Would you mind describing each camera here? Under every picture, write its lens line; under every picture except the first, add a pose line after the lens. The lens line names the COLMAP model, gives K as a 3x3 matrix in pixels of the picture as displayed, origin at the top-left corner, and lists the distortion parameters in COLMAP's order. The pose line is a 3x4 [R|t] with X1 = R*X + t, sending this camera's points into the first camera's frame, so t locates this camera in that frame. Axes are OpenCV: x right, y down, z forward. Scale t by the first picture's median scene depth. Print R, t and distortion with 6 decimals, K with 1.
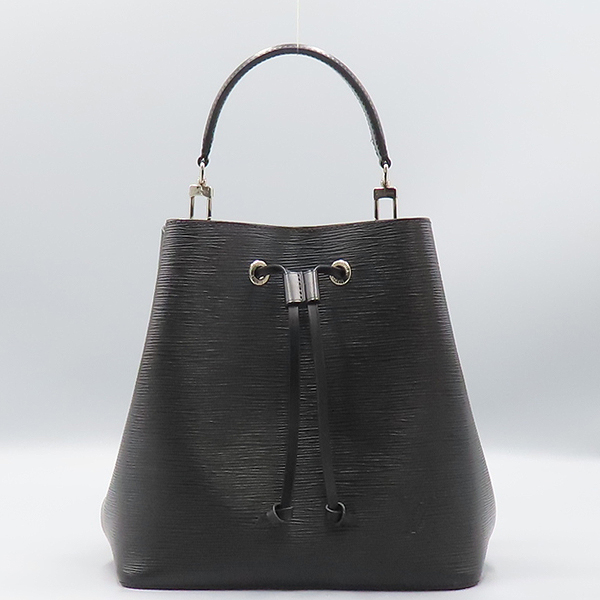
lens RADIAL K [[1140.1, 0, 300.0], [0, 1140.1, 300.0], [0, 0, 1]] dist [0.013498, 0.159209]
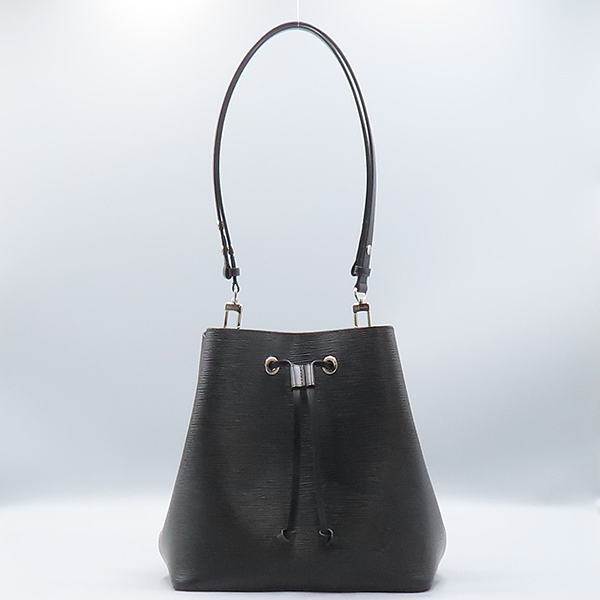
lens RADIAL K [[1140.1, 0, 300.0], [0, 1140.1, 300.0], [0, 0, 1]] dist [0.013498, 0.159209]
pose [[0.999289, -0.010193, -0.036306, 0.050630], [0.006649, 0.995317, -0.096435, 0.031447], [0.037119, 0.096125, 0.994677, -0.408243]]
